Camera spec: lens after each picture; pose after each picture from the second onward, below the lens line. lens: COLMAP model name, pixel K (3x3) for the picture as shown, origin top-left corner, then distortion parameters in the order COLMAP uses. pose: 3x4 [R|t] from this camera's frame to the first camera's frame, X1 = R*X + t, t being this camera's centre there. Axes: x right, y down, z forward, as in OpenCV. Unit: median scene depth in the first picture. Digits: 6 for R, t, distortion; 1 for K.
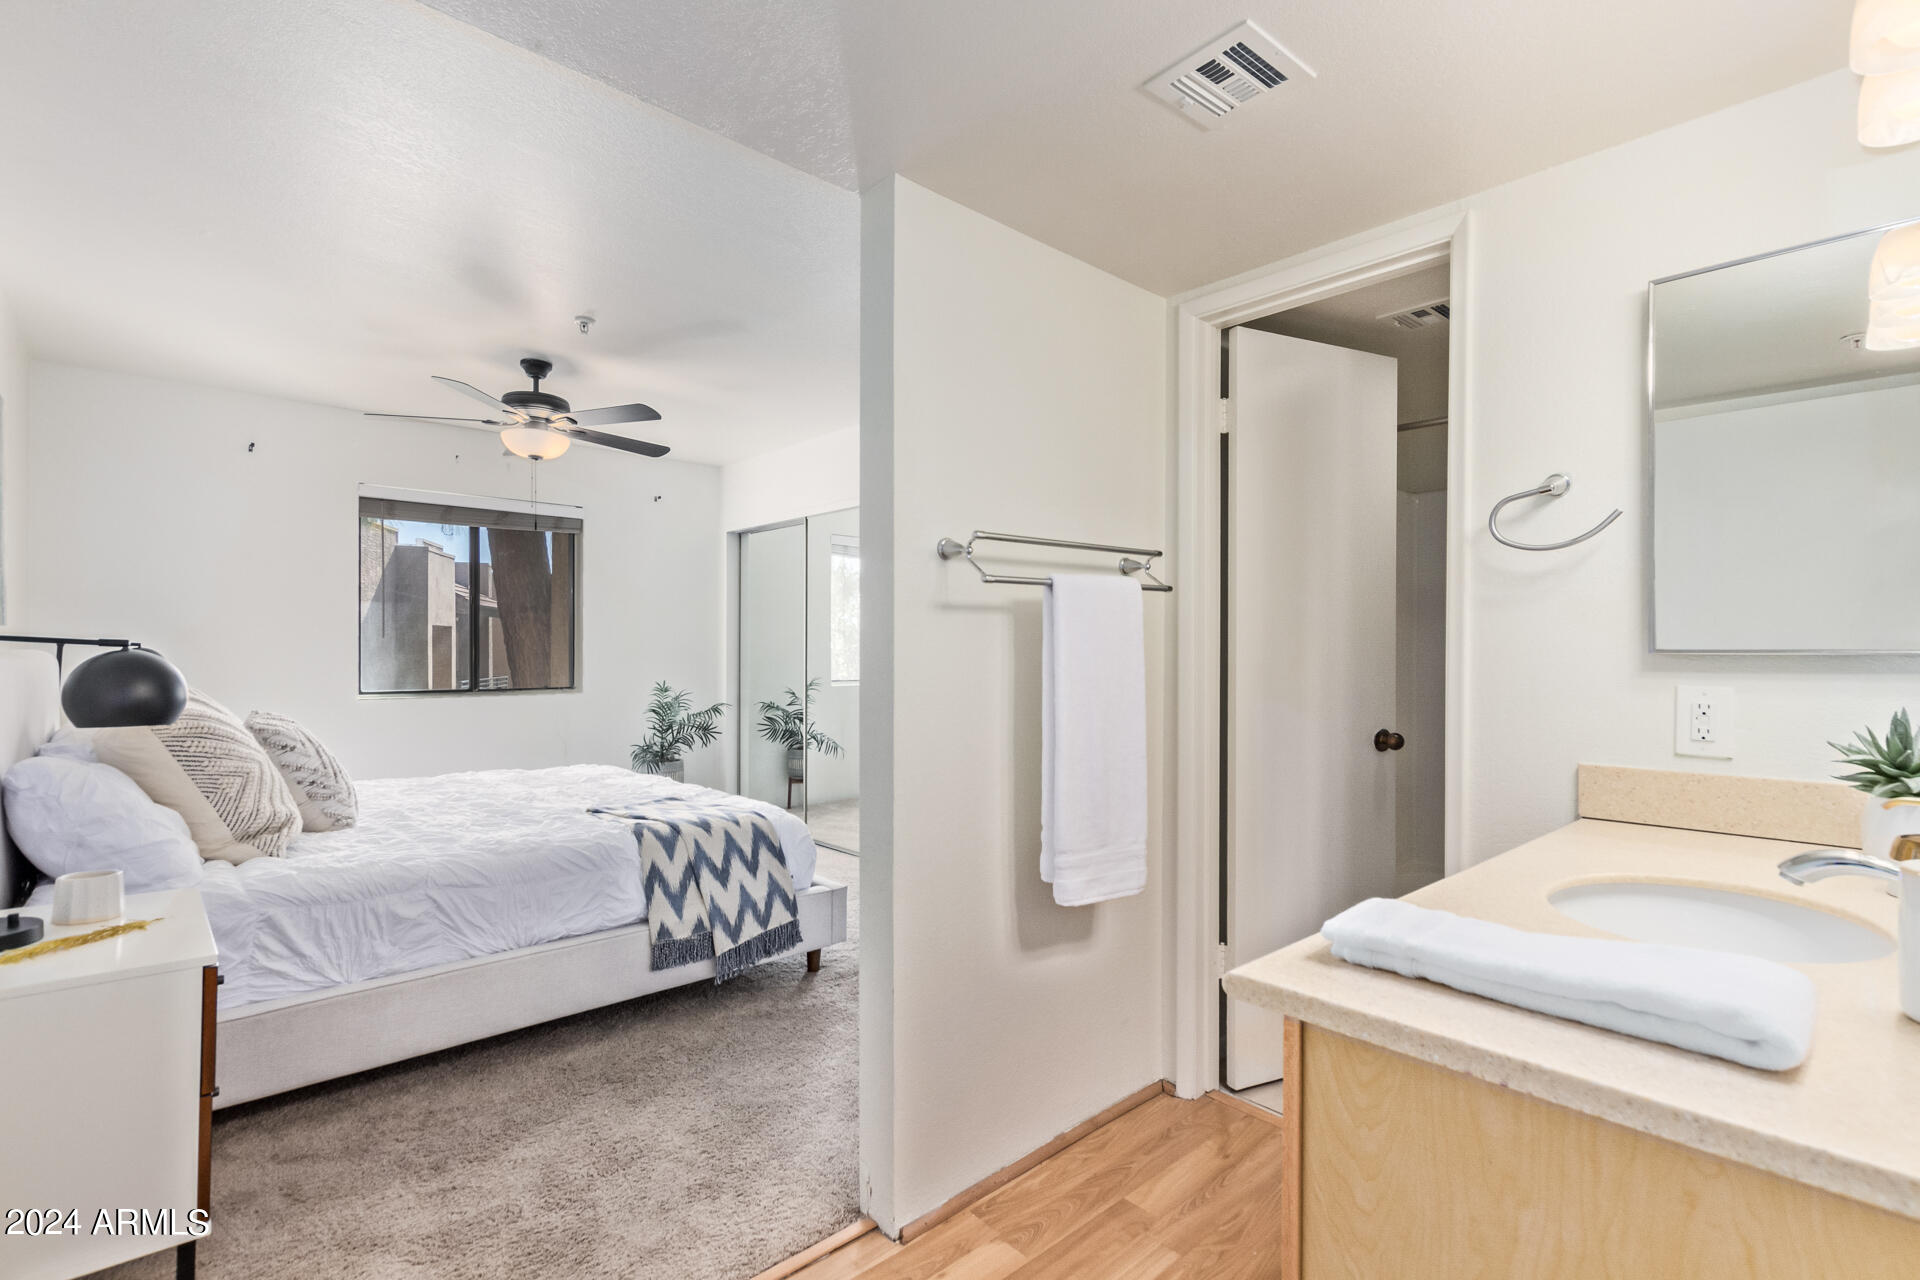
lens RADIAL K [[880.5, 0, 959.8], [0, 880.5, 652.6], [0, 0, 1]] dist [0.004669, -0.002418]
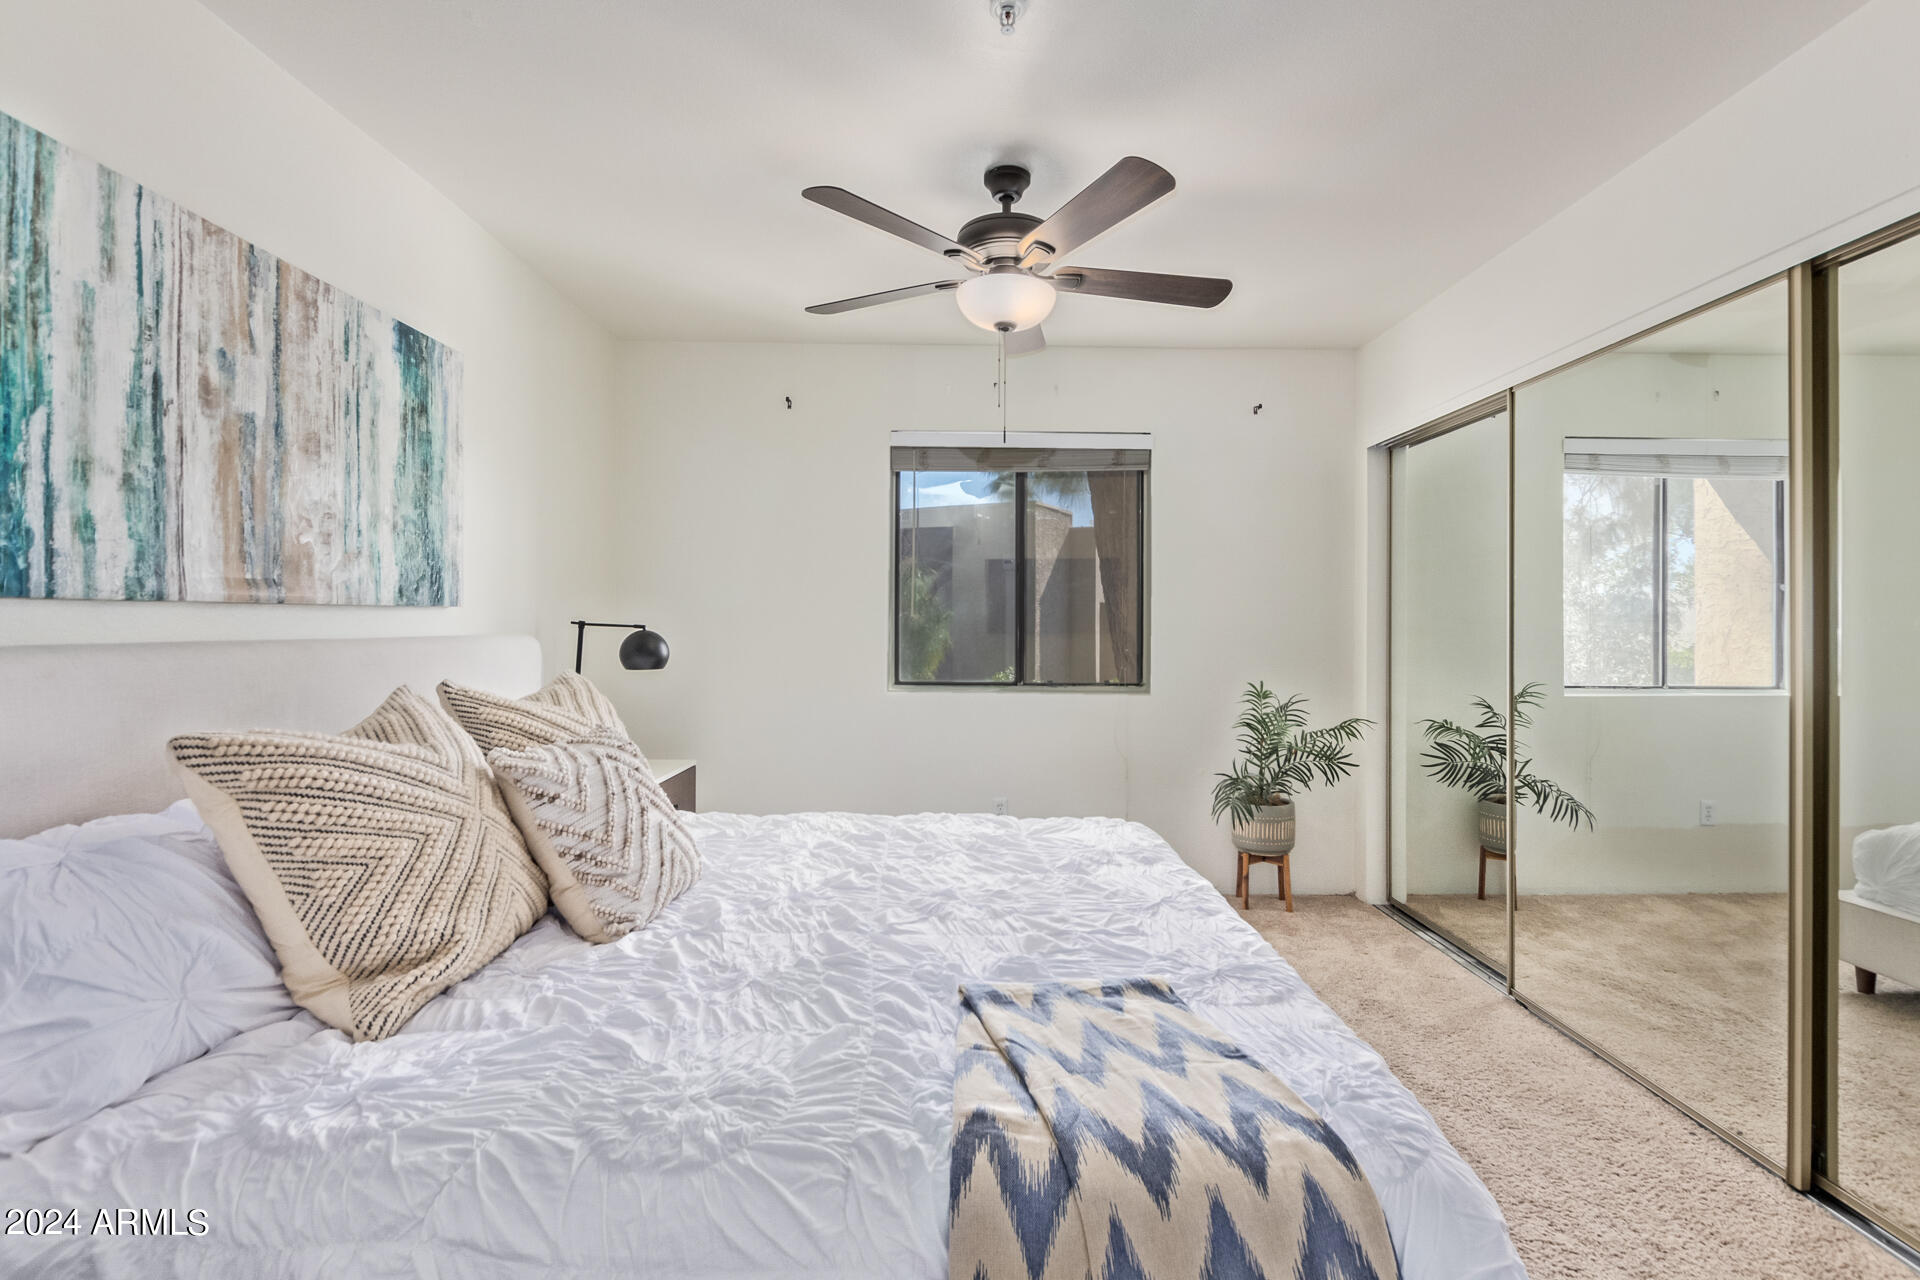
lens RADIAL K [[880.5, 0, 966.8], [0, 880.5, 623.5], [0, 0, 1]] dist [0.004669, -0.002418]
pose [[0.743625, 0.001868, -0.668594, -0.087806], [-0.005870, 0.999976, -0.003734, -0.010492], [0.668571, 0.006701, 0.743618, 0.529392]]
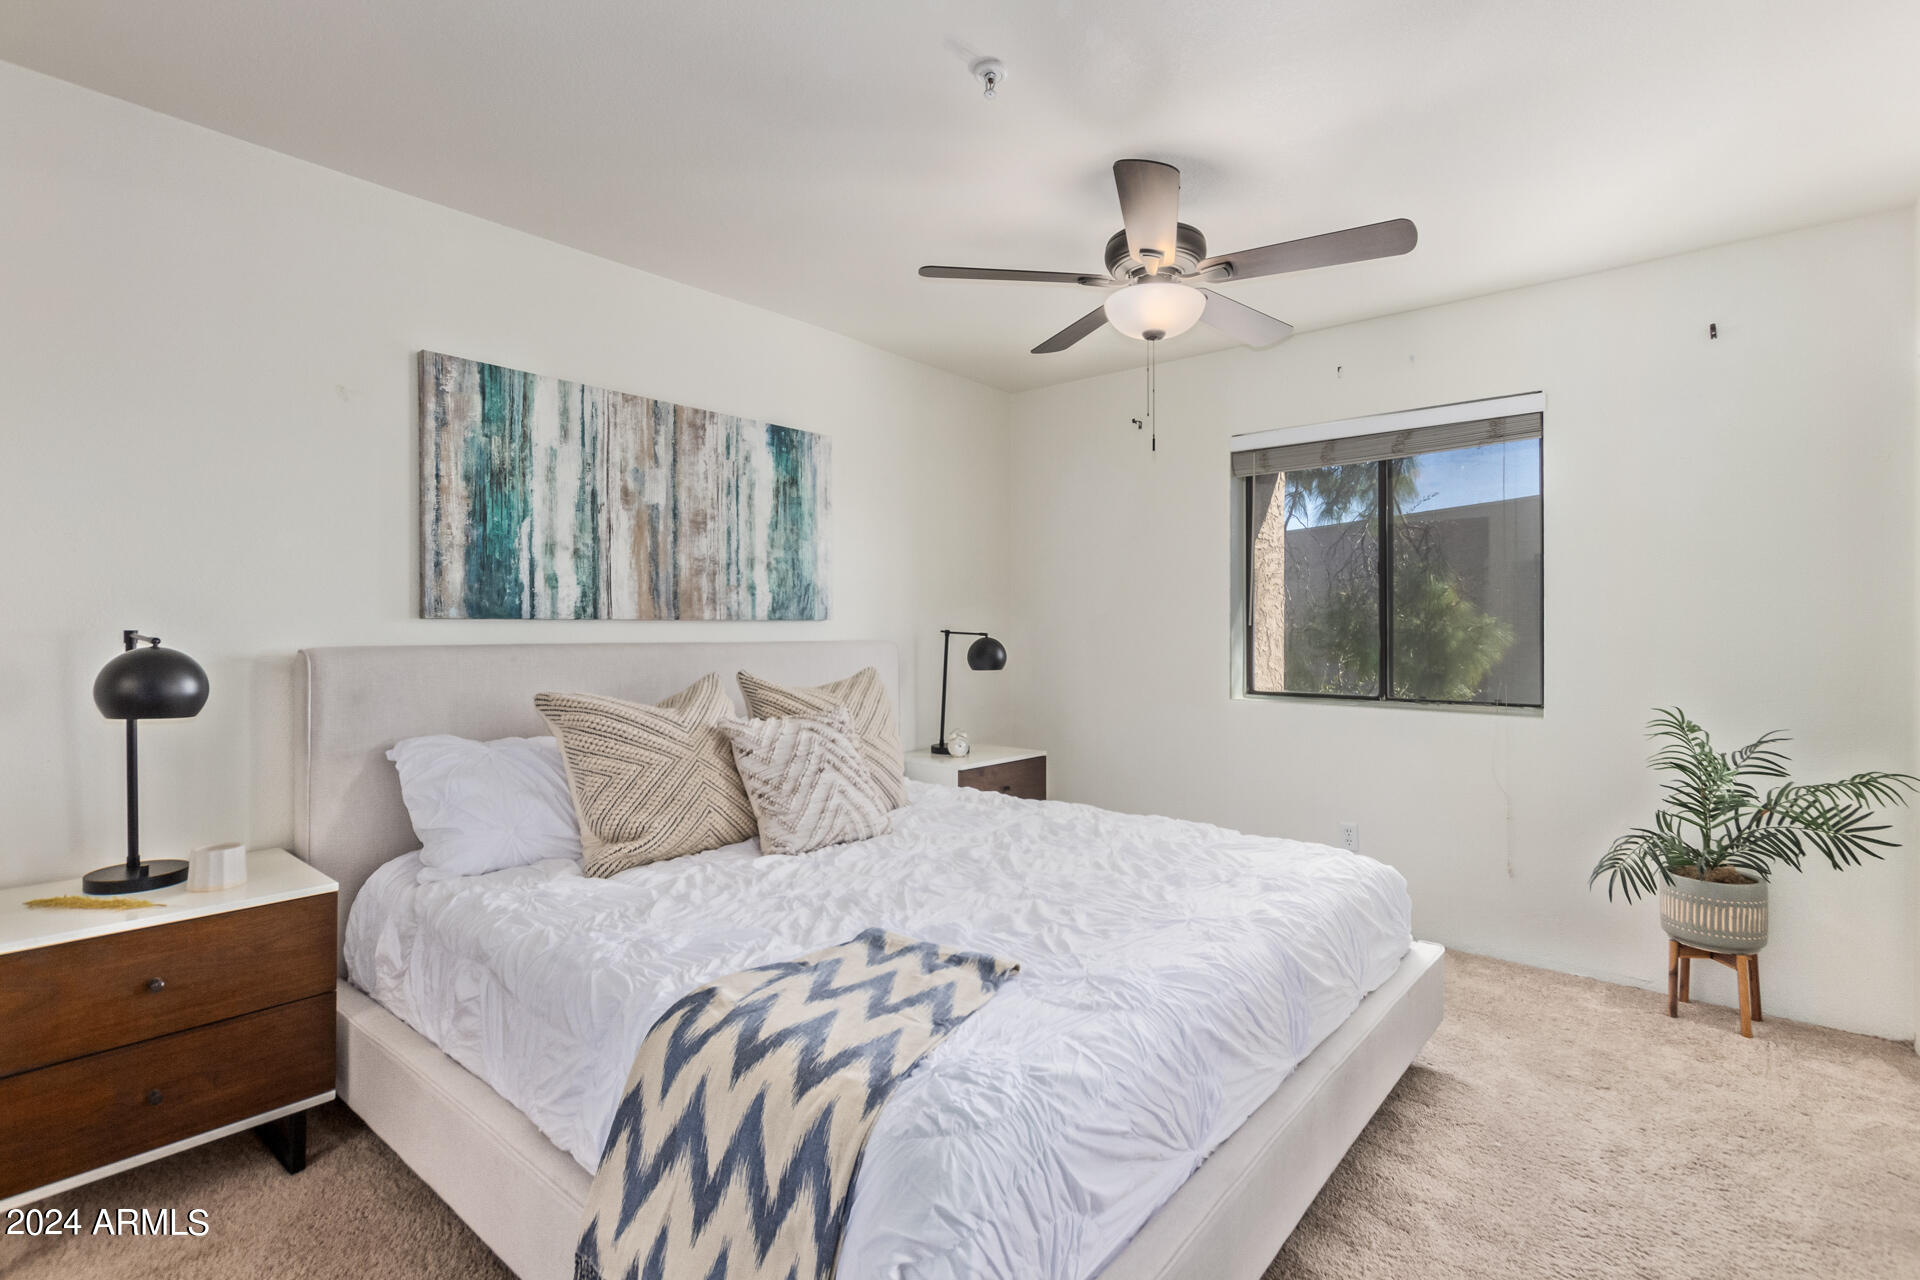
lens RADIAL K [[880.5, 0, 979.9], [0, 880.5, 633.7], [0, 0, 1]] dist [0.004669, -0.002418]
pose [[0.144615, 0.001158, -0.989487, 0.119457], [-0.003715, 0.999993, 0.000627, -0.010309], [0.989481, 0.003585, 0.144618, 0.798482]]
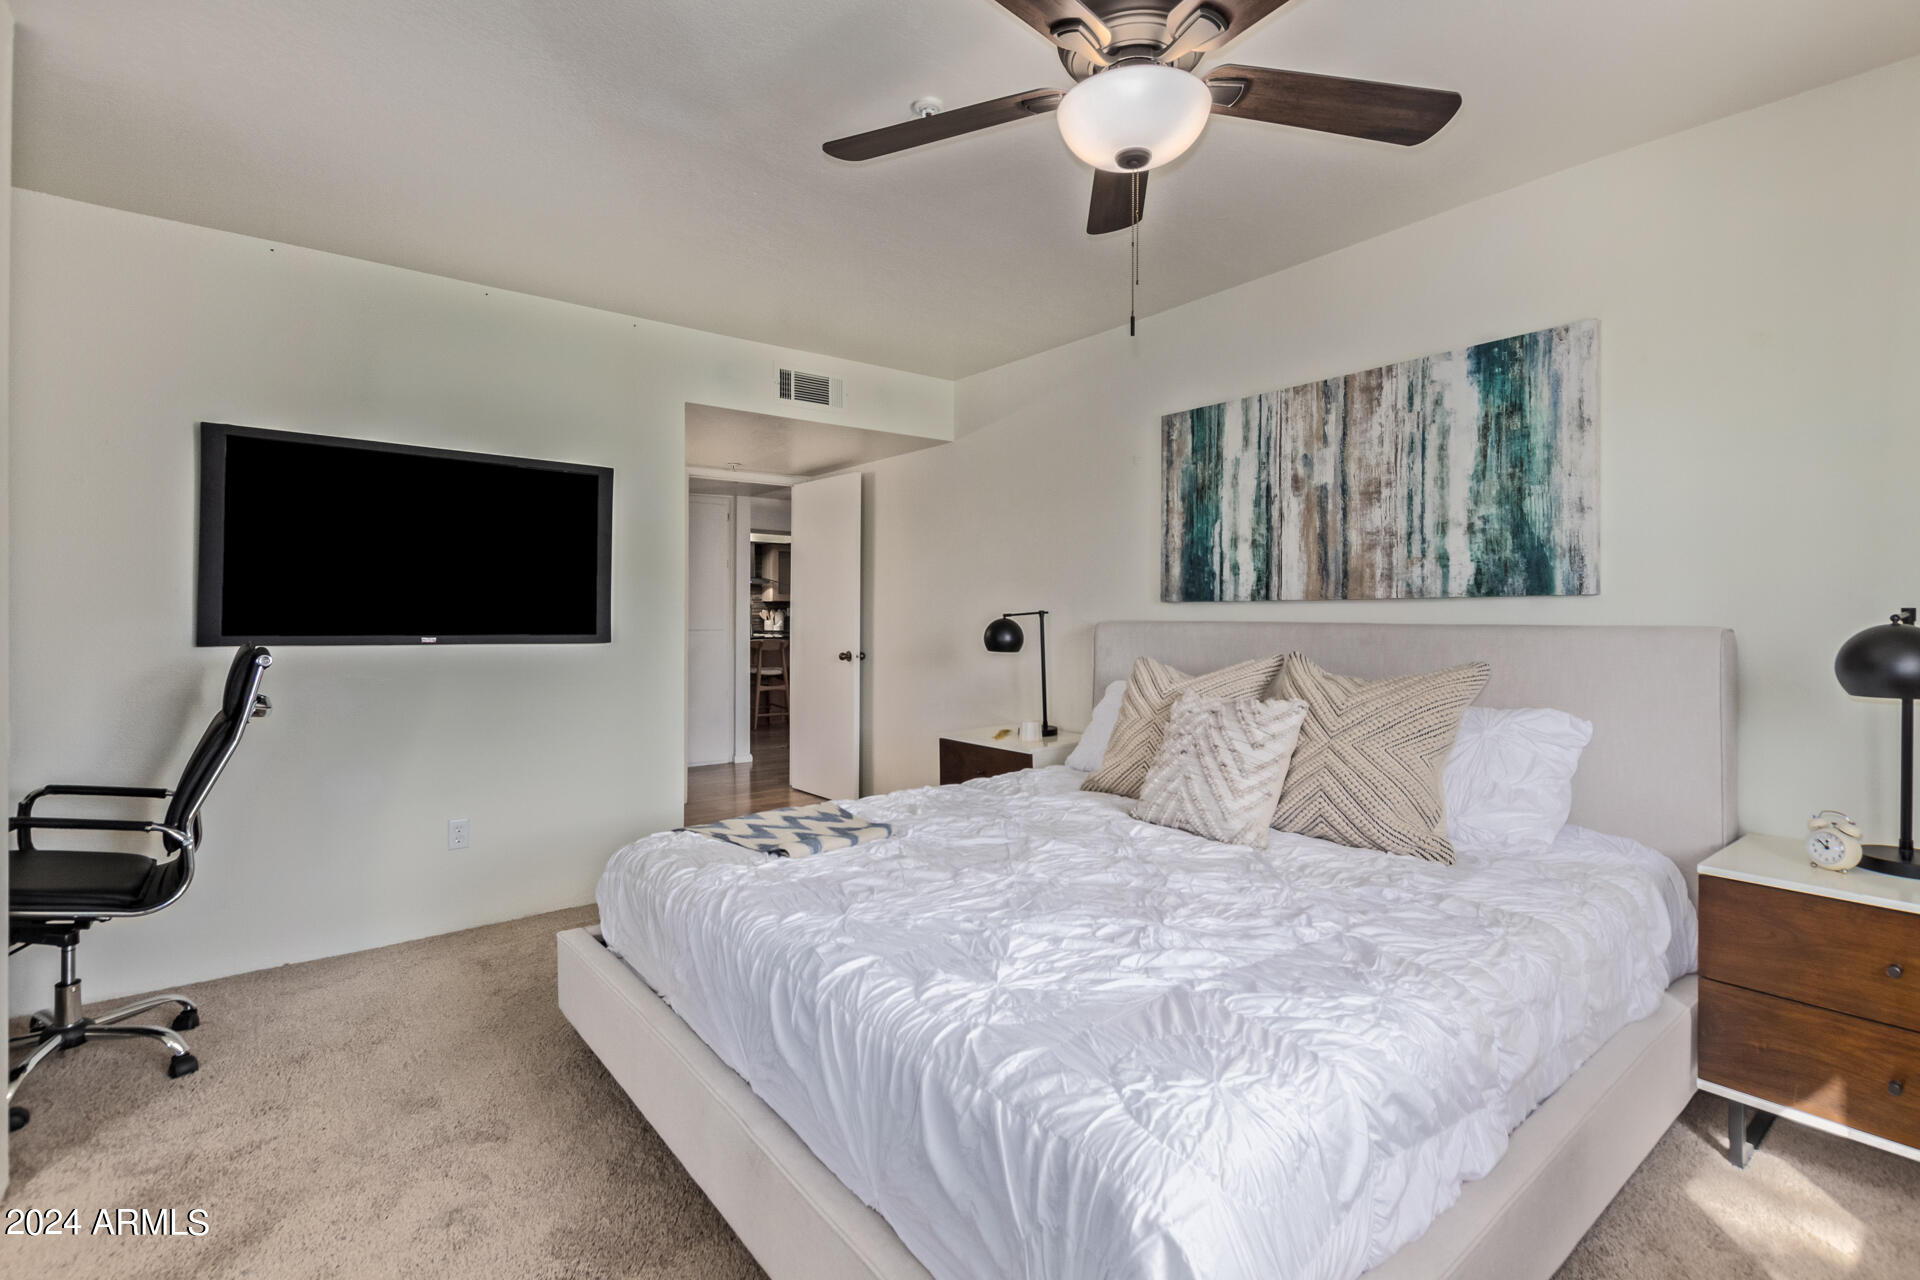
lens RADIAL K [[880.5, 0, 997.8], [0, 880.5, 627.7], [0, 0, 1]] dist [0.004669, -0.002418]
pose [[-0.999182, -0.000756, 0.040430, -0.440416], [0.000268, 0.999680, 0.025313, -0.016047], [-0.040436, 0.025303, -0.998862, 1.428687]]
